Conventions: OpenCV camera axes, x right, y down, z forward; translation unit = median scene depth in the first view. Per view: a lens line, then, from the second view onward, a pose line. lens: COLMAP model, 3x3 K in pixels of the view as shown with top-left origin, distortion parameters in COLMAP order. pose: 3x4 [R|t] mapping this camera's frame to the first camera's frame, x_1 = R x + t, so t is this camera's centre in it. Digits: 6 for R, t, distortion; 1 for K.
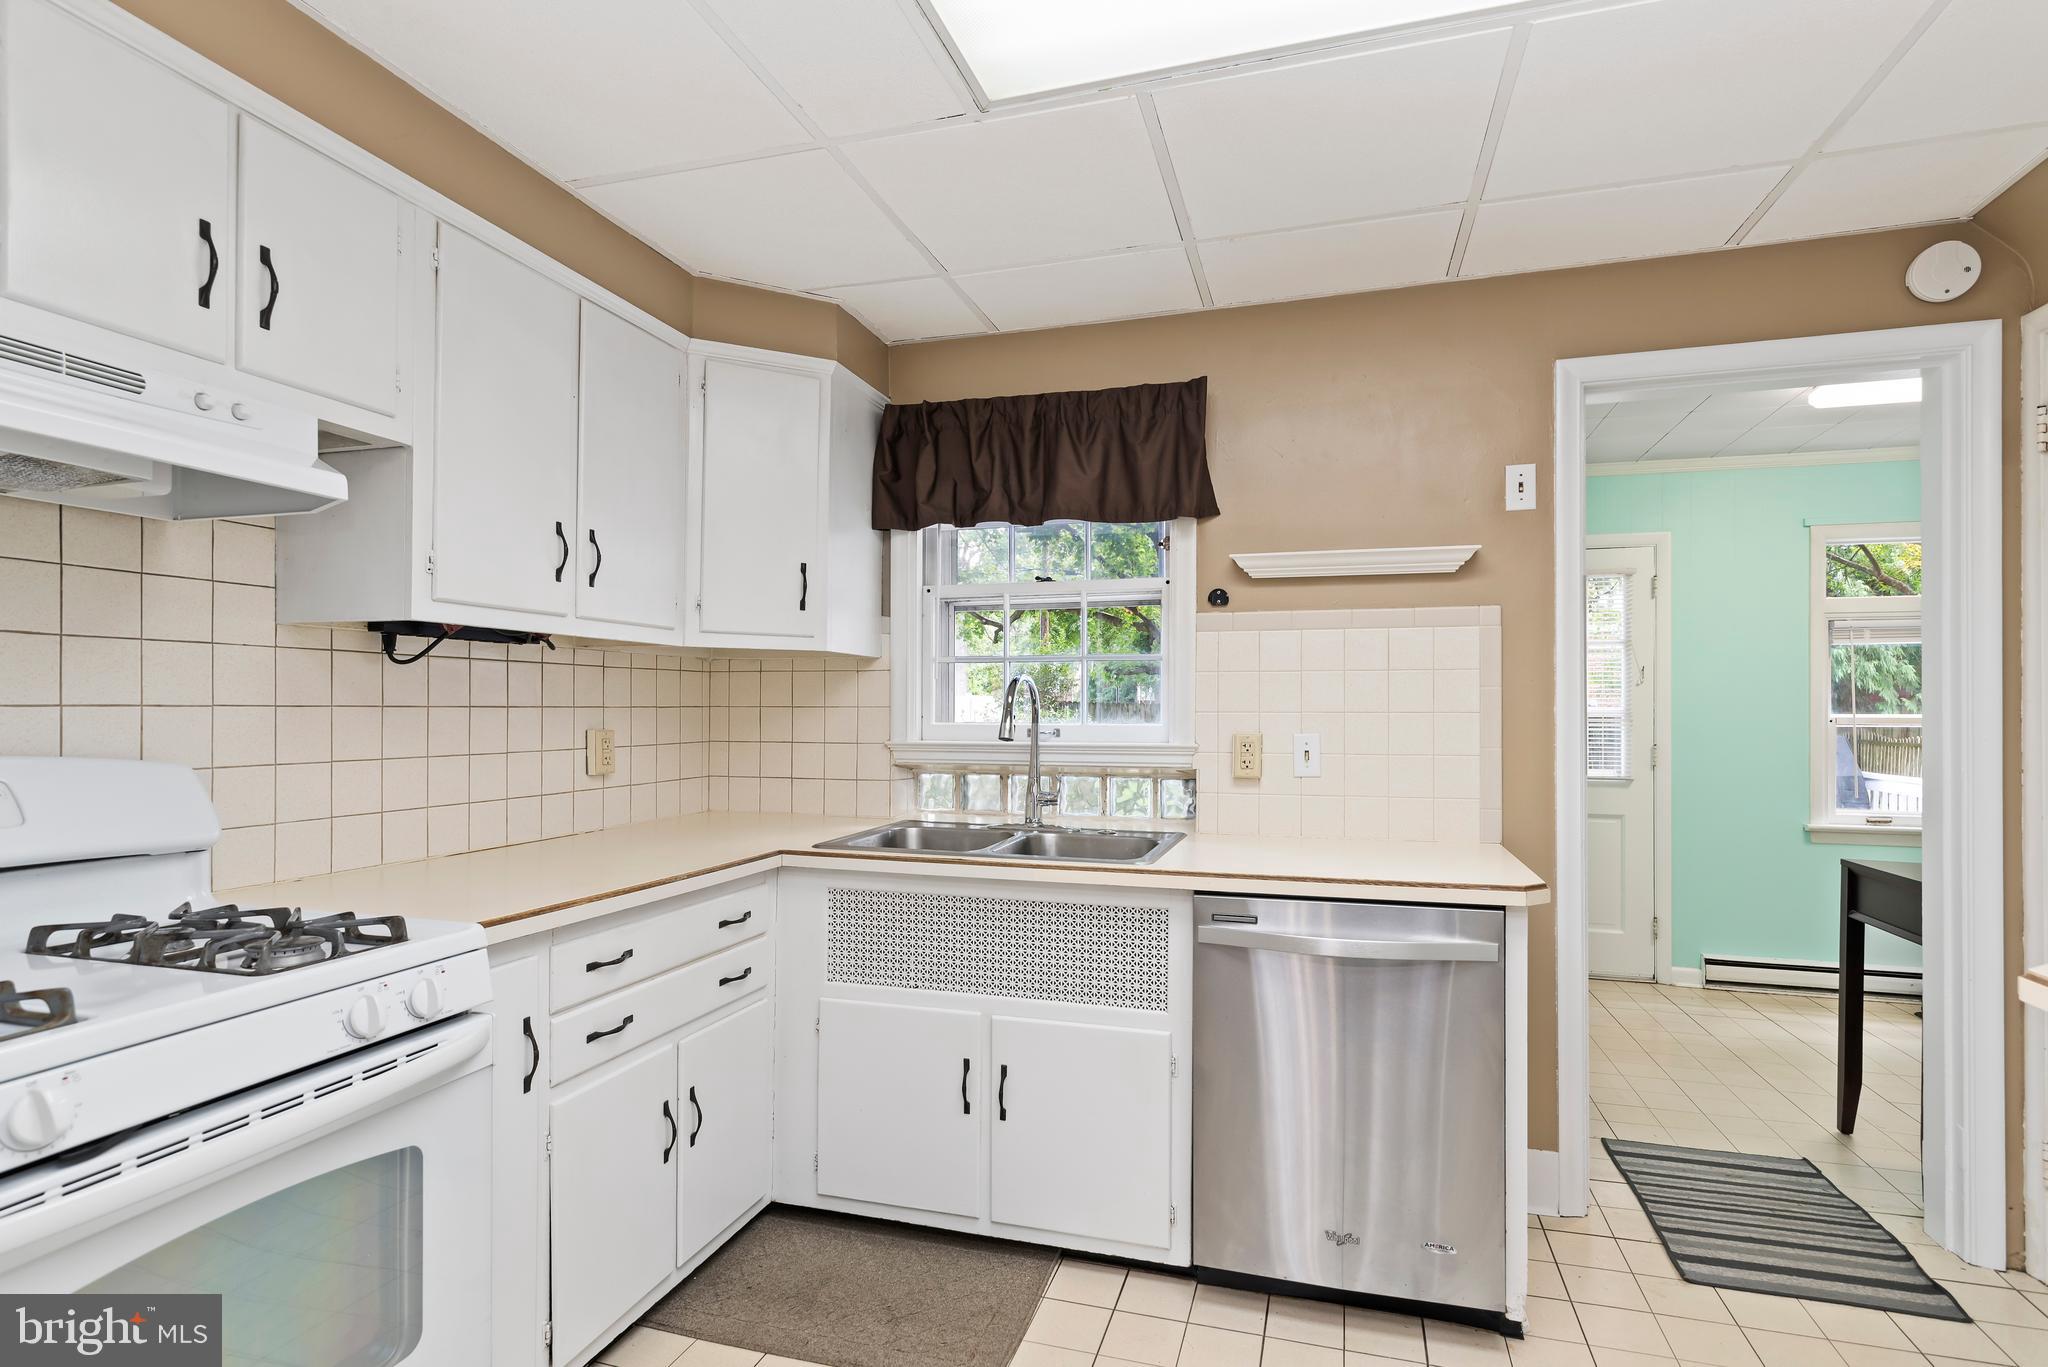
lens RADIAL K [[1004.6, 0, 1070.1], [0, 1004.6, 704.8], [0, 0, 1]] dist [-0.000223, 0.000166]
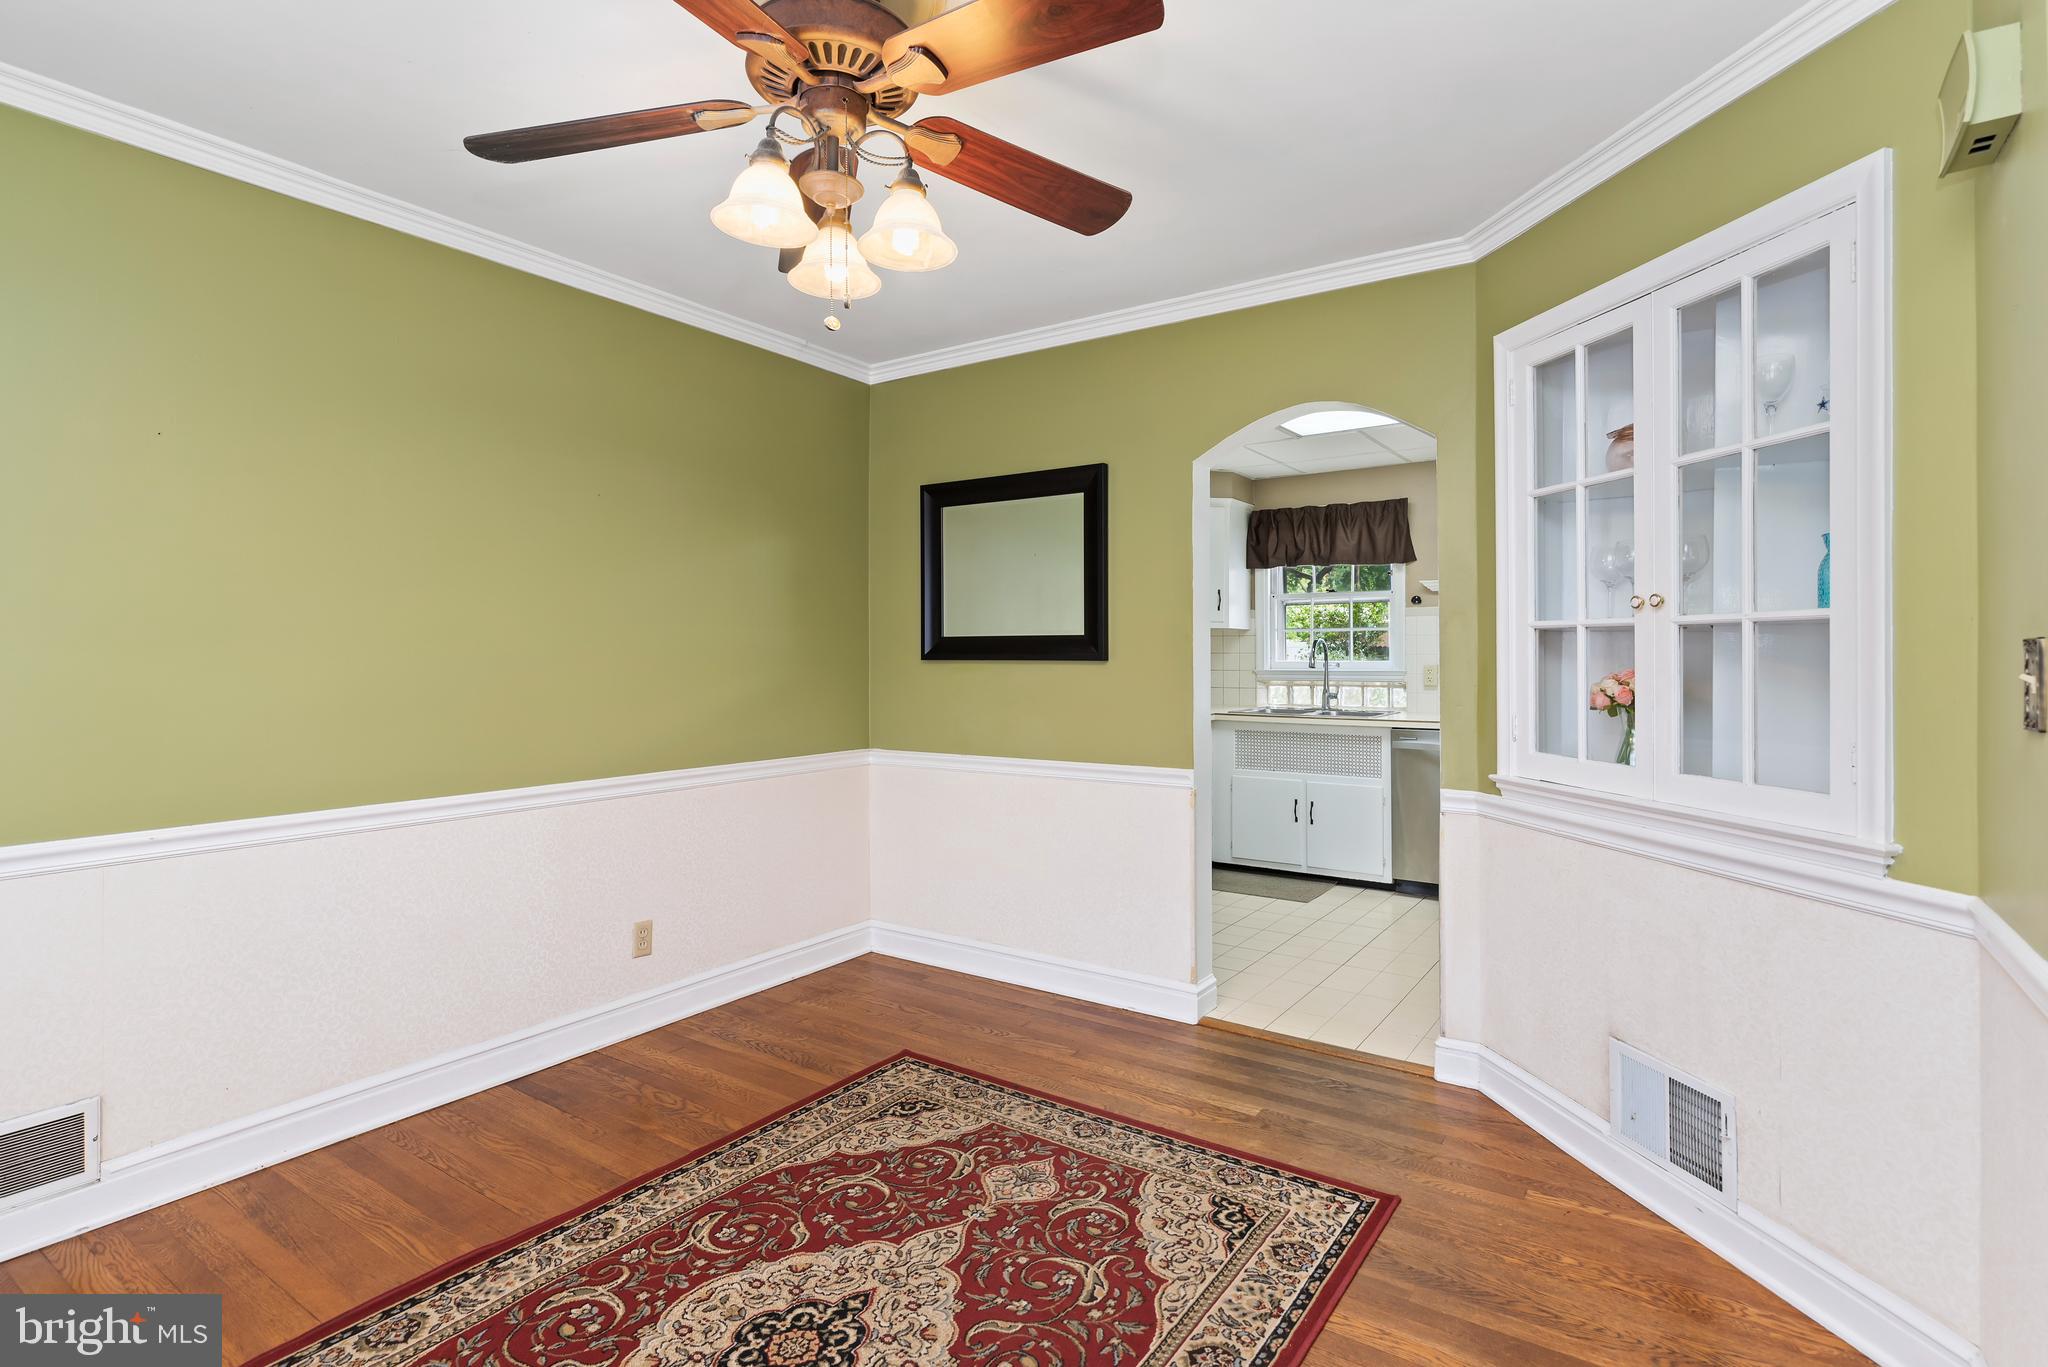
lens RADIAL K [[1004.6, 0, 1056.9], [0, 1004.6, 648.0], [0, 0, 1]] dist [-0.000223, 0.000166]
pose [[0.949410, -0.006415, -0.313973, 0.160405], [0.006607, 0.999978, -0.000453, -0.010966], [0.313969, -0.001644, 0.949432, -2.141054]]
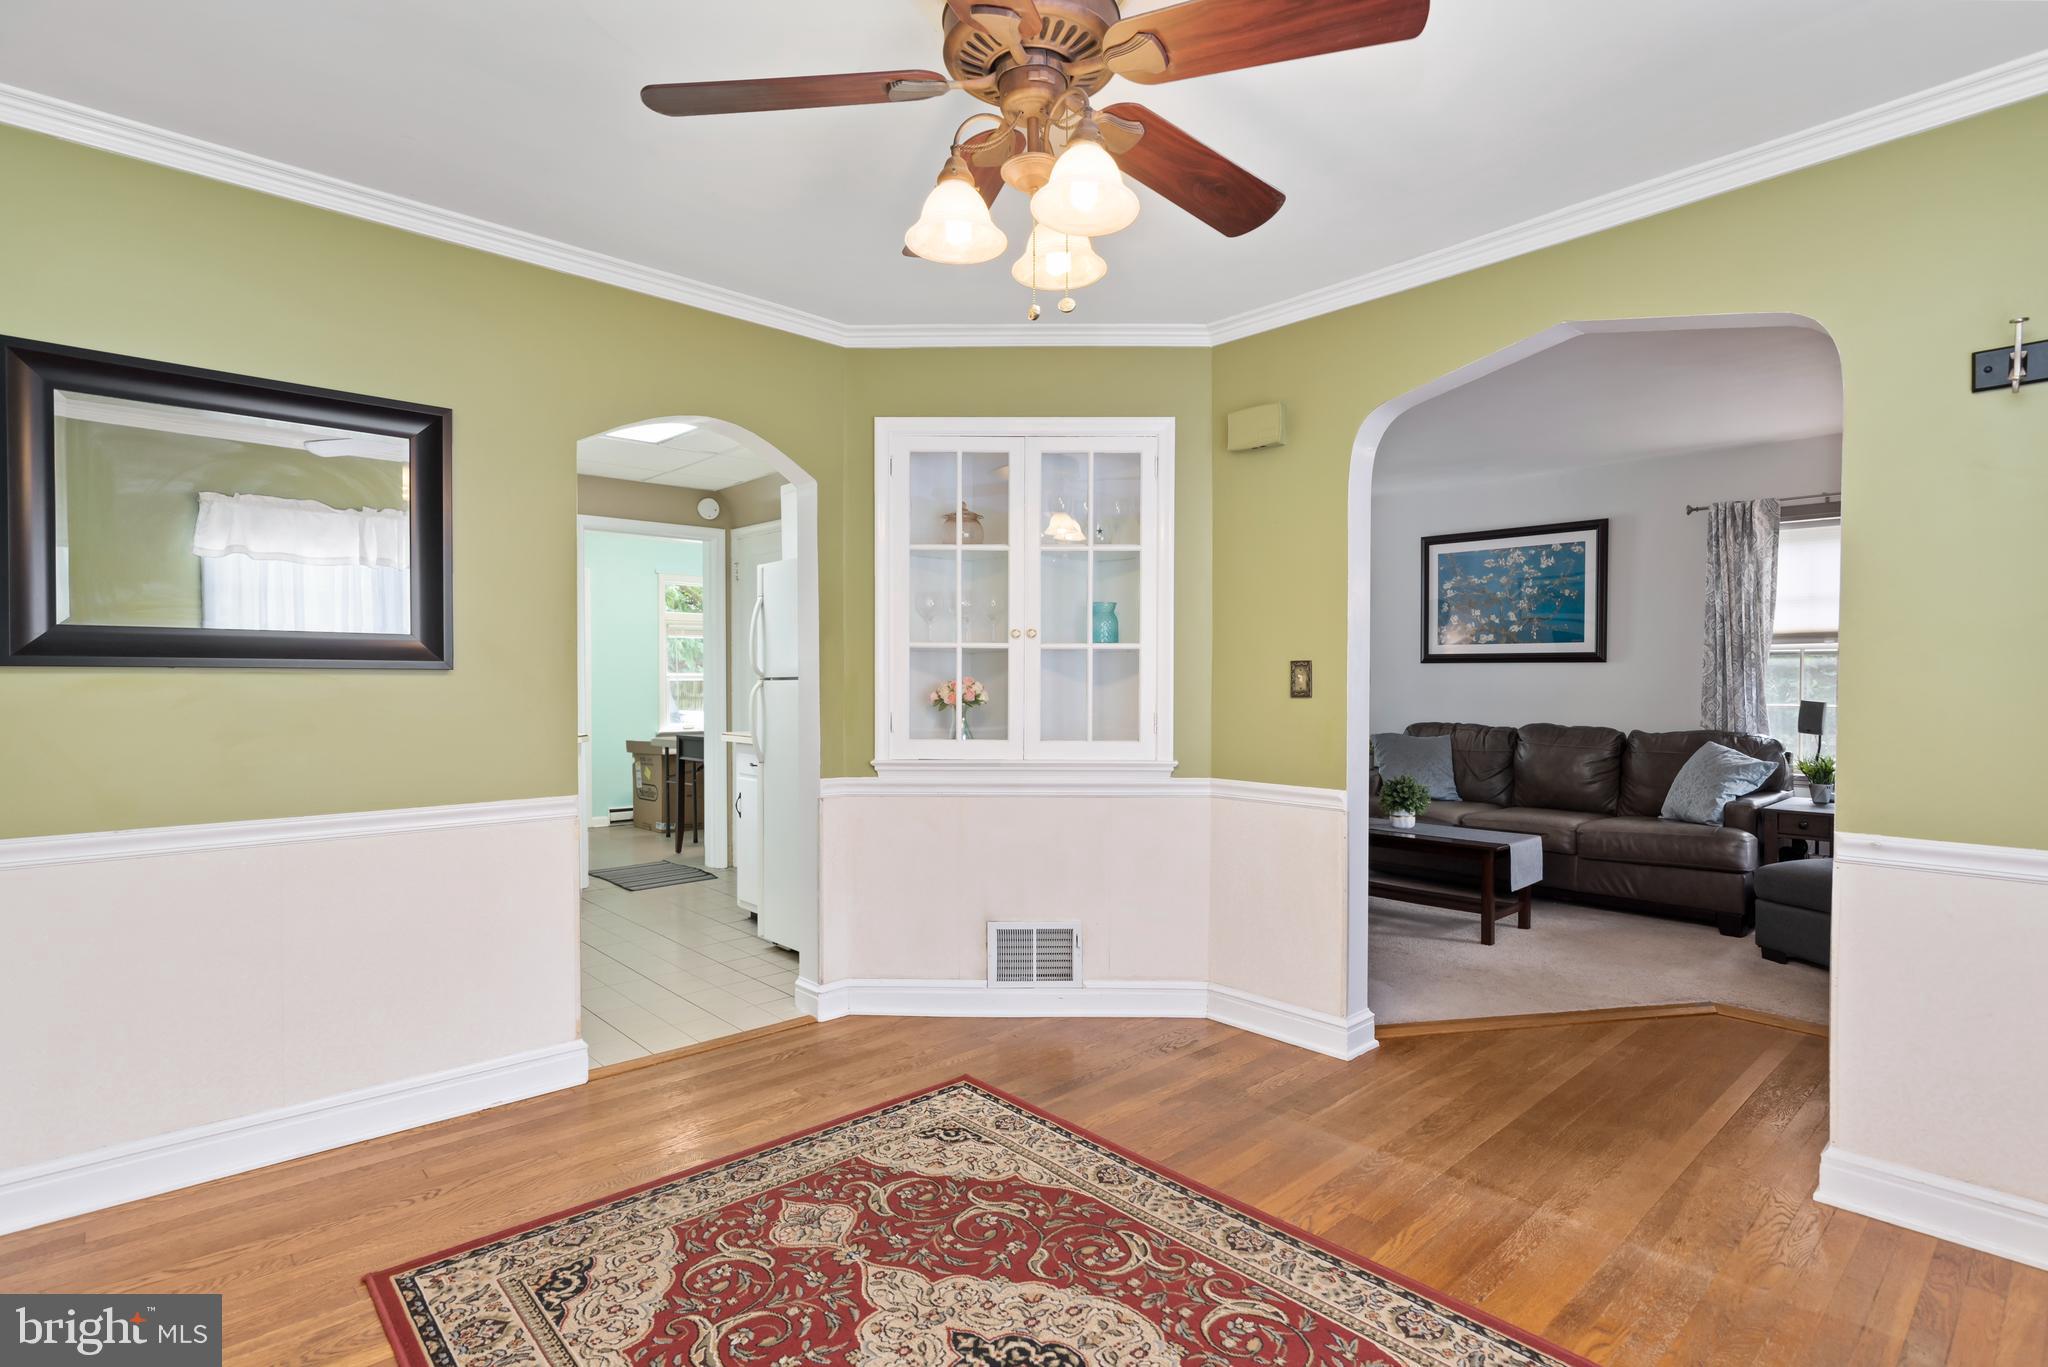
lens RADIAL K [[1004.6, 0, 1039.8], [0, 1004.6, 691.6], [0, 0, 1]] dist [-0.000223, 0.000166]
pose [[0.521777, -0.013164, 0.852981, -1.135036], [-0.006526, 0.999790, 0.019422, 0.009937], [-0.853057, -0.015700, 0.521581, -1.790459]]
